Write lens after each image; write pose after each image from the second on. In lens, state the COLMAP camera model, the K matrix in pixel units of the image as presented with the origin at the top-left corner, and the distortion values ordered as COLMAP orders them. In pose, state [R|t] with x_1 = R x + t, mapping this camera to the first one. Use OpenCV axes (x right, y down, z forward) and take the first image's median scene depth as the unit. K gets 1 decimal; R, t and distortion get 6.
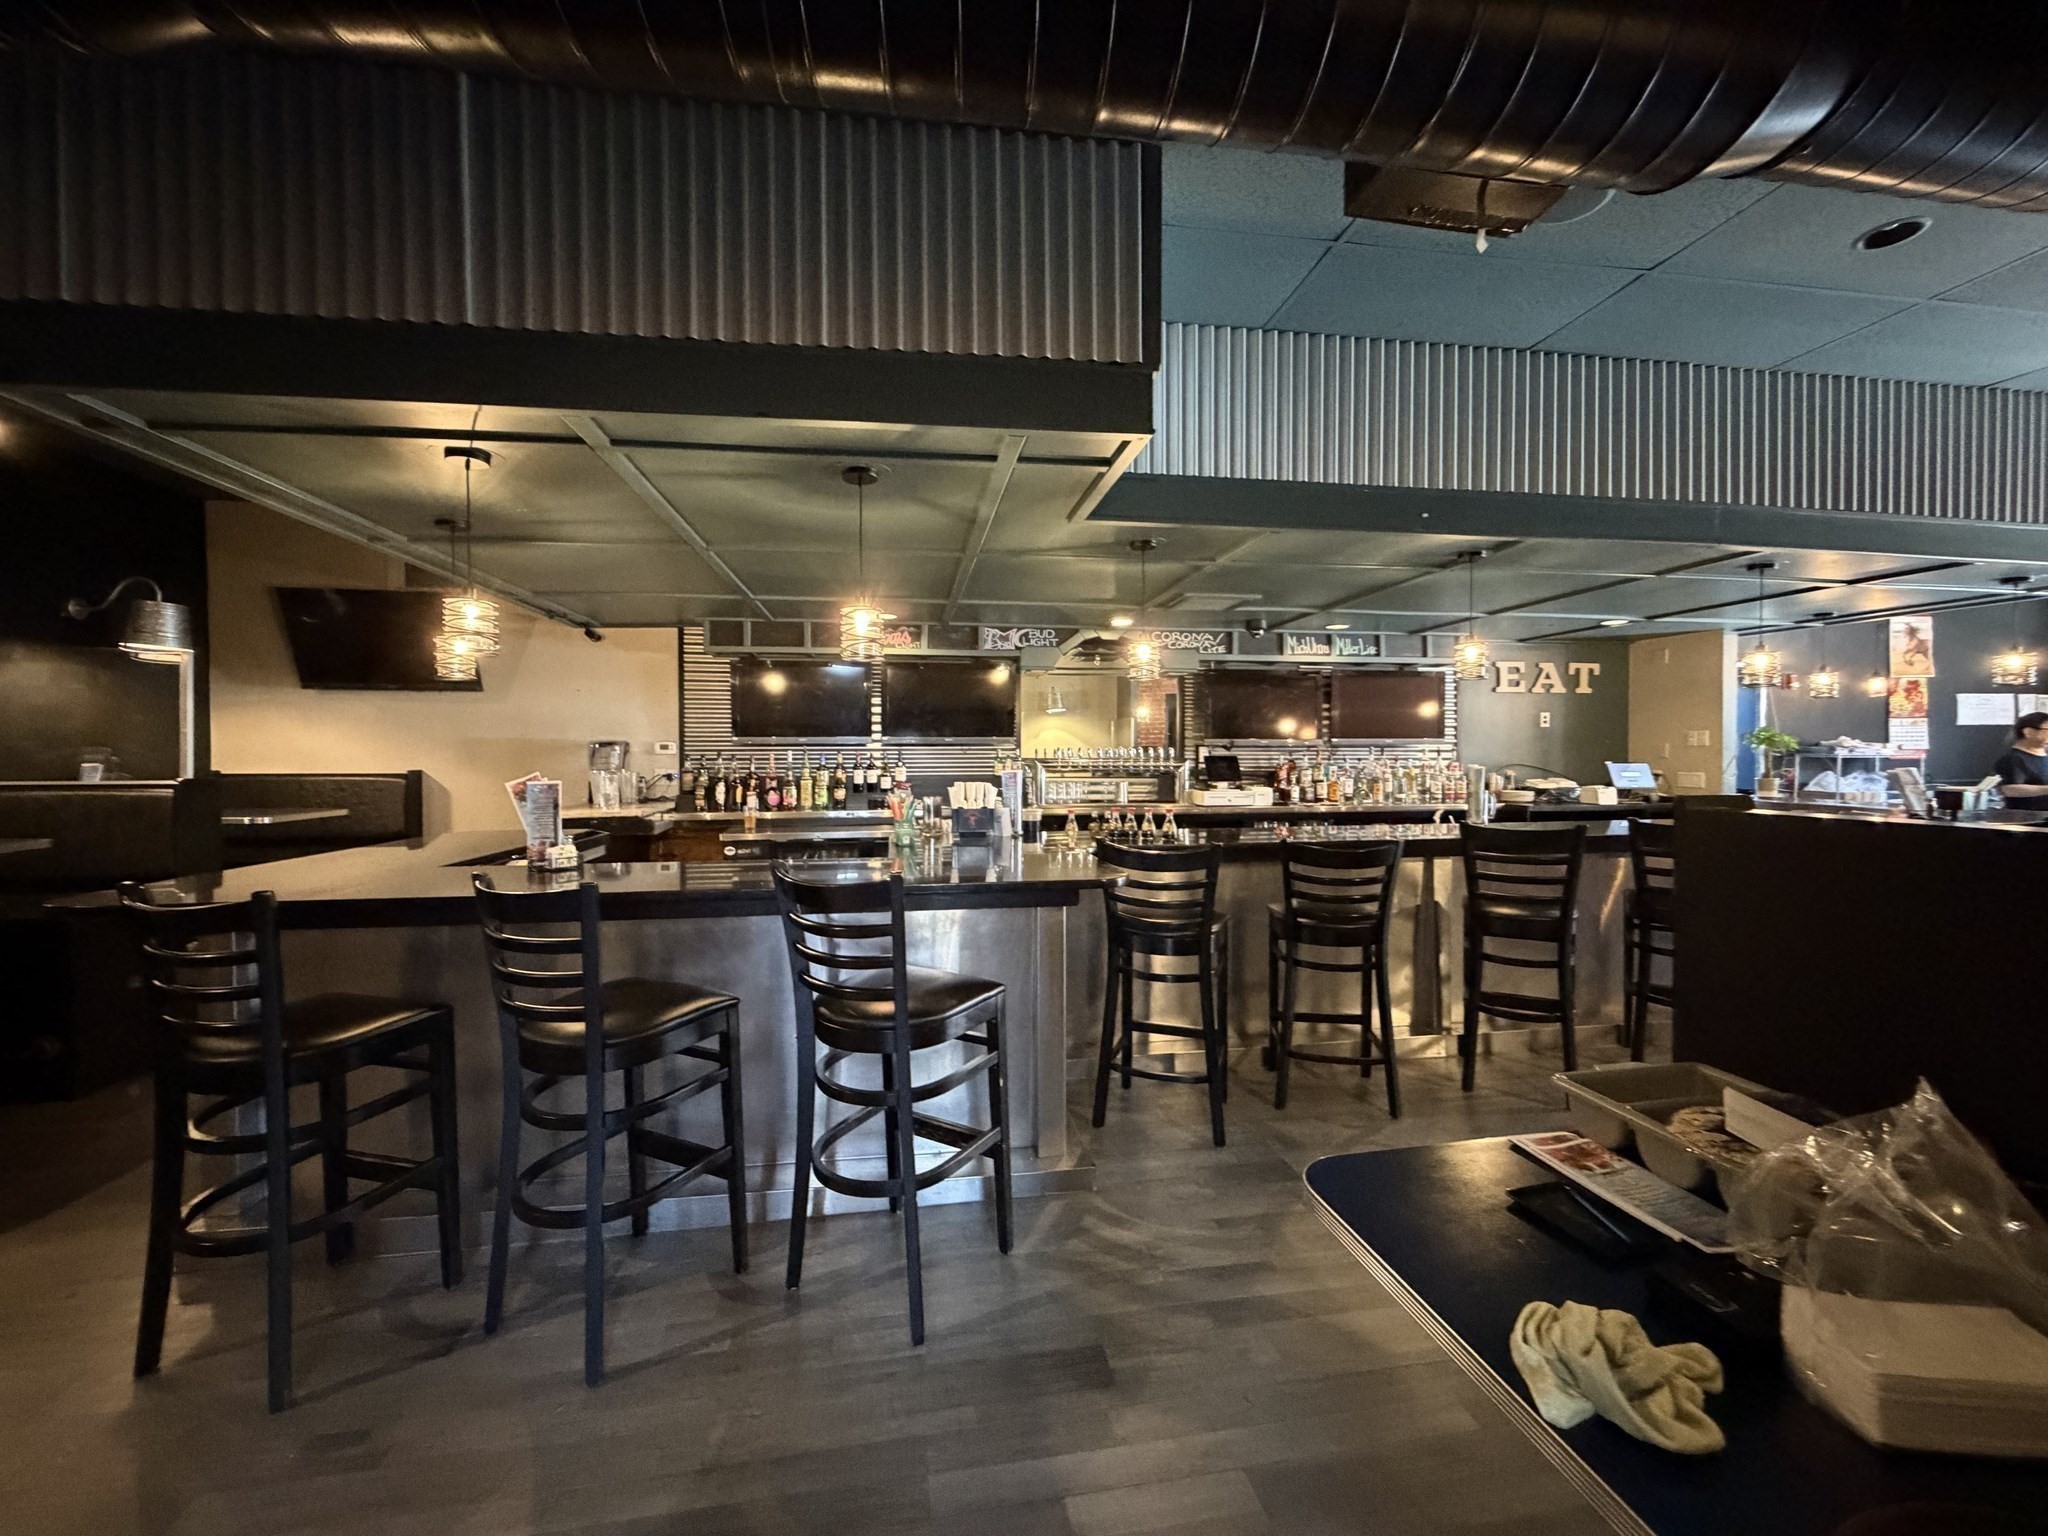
lens RADIAL K [[809.7, 0, 1022.3], [0, 809.7, 771.4], [0, 0, 1]] dist [-0.002287, 0.000335]
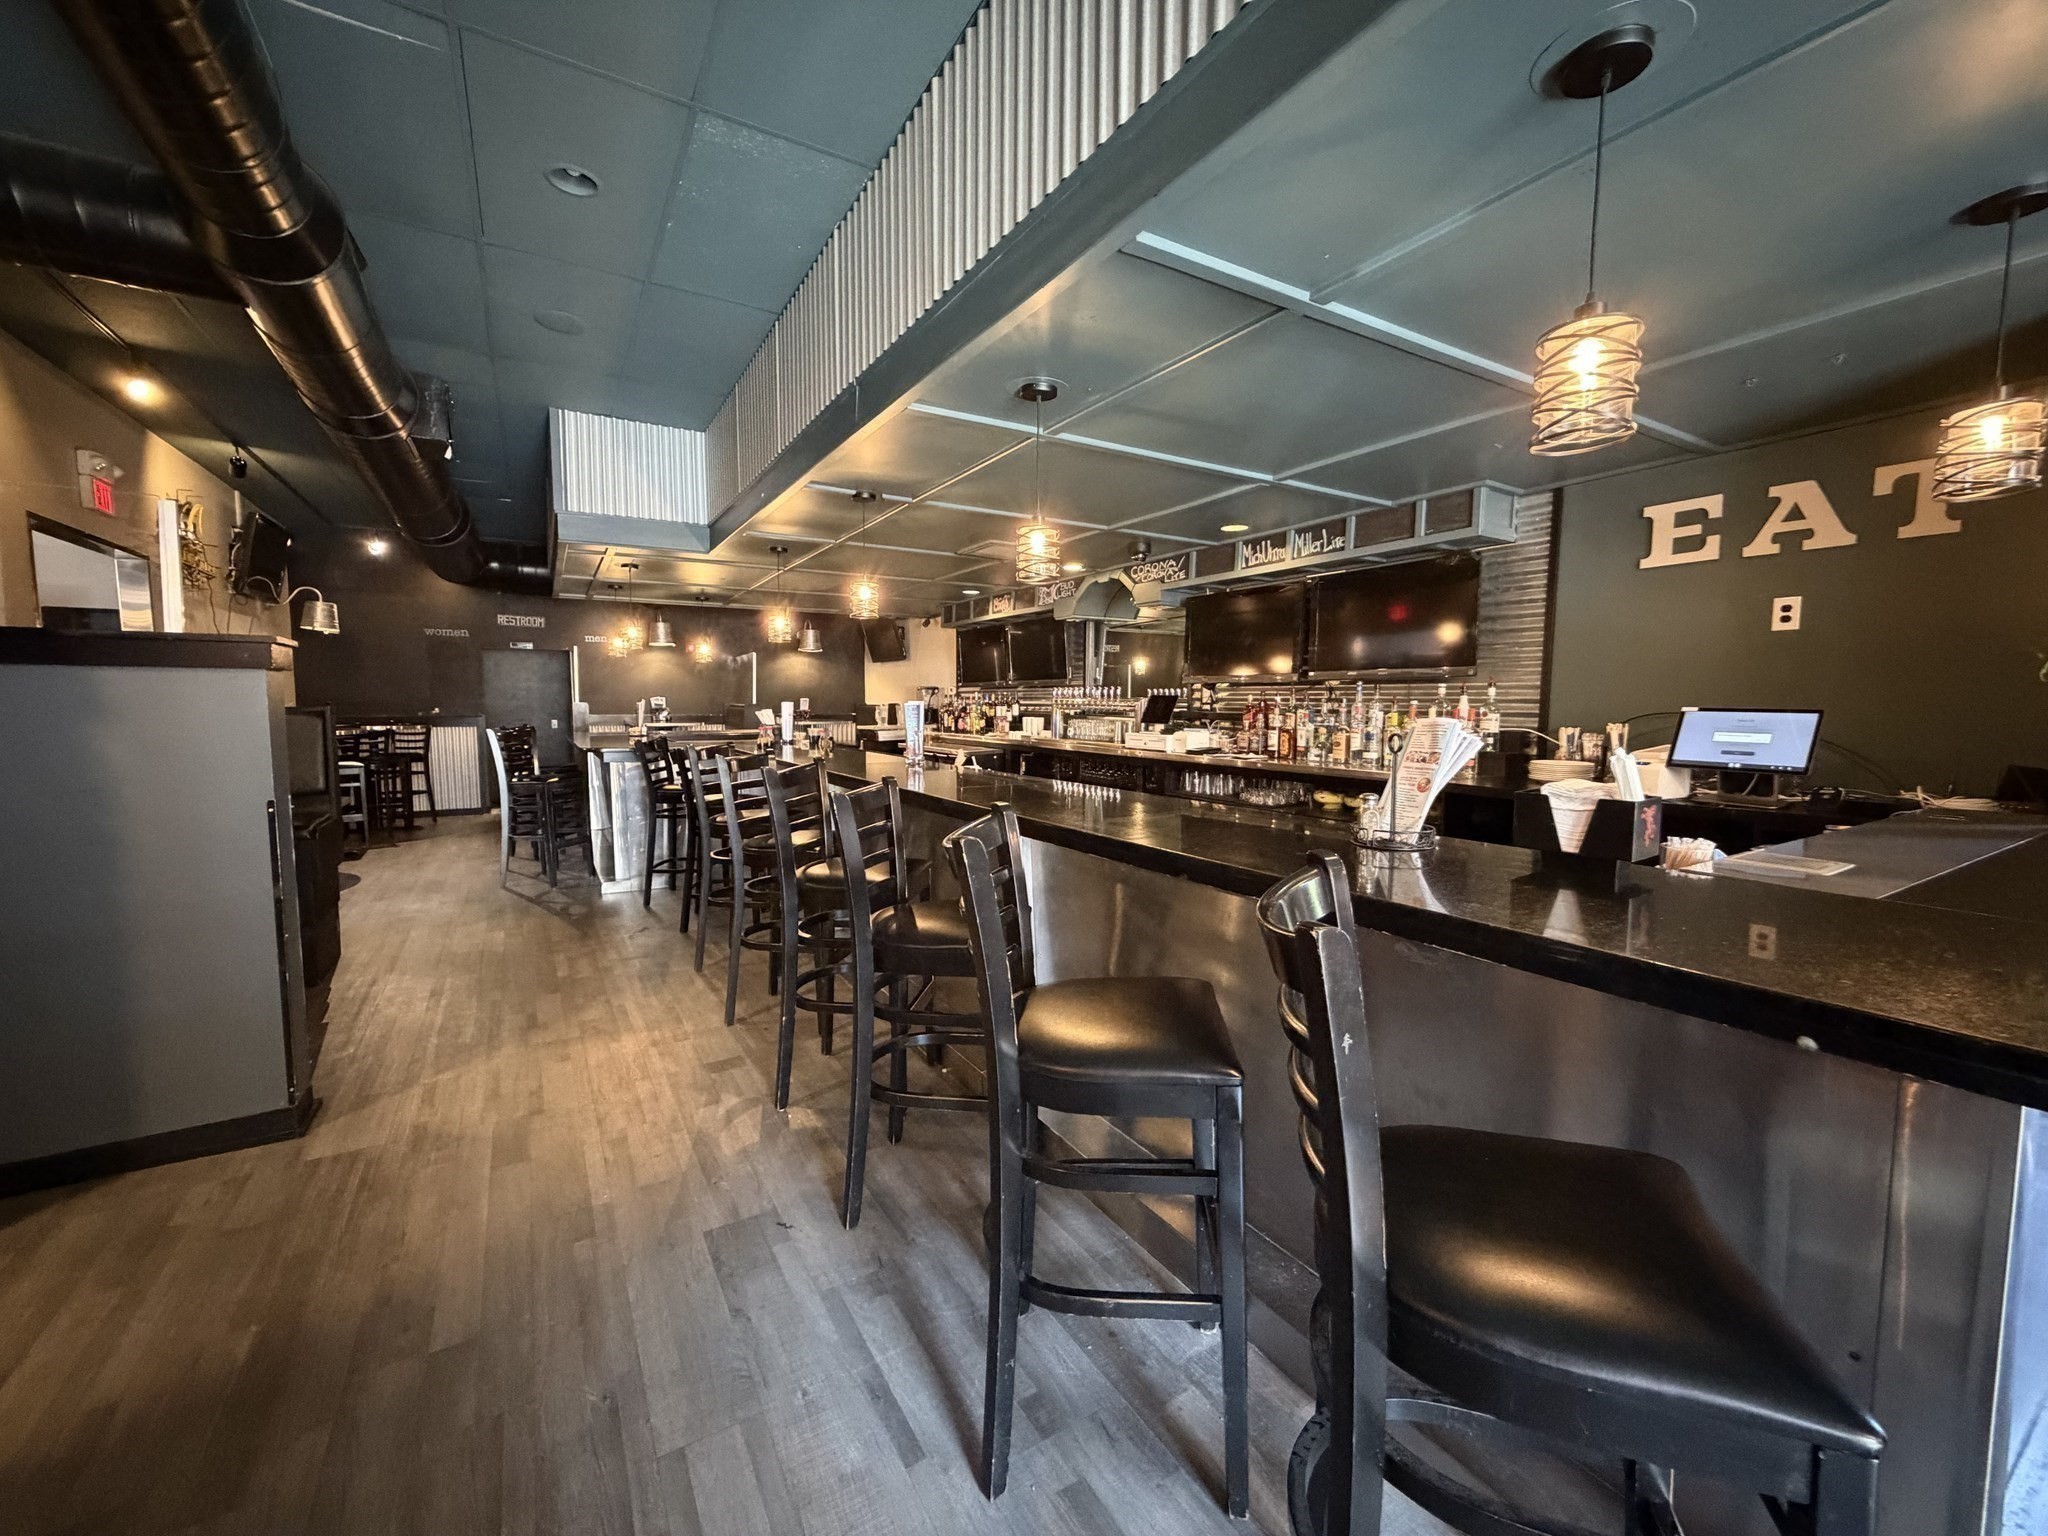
lens RADIAL K [[809.7, 0, 1028.1], [0, 809.7, 766.1], [0, 0, 1]] dist [-0.002287, 0.000335]
pose [[0.378854, 0.080070, -0.921986, 1.176249], [-0.023283, 0.996760, 0.076996, -0.007320], [0.925164, -0.007703, 0.379491, 0.584567]]
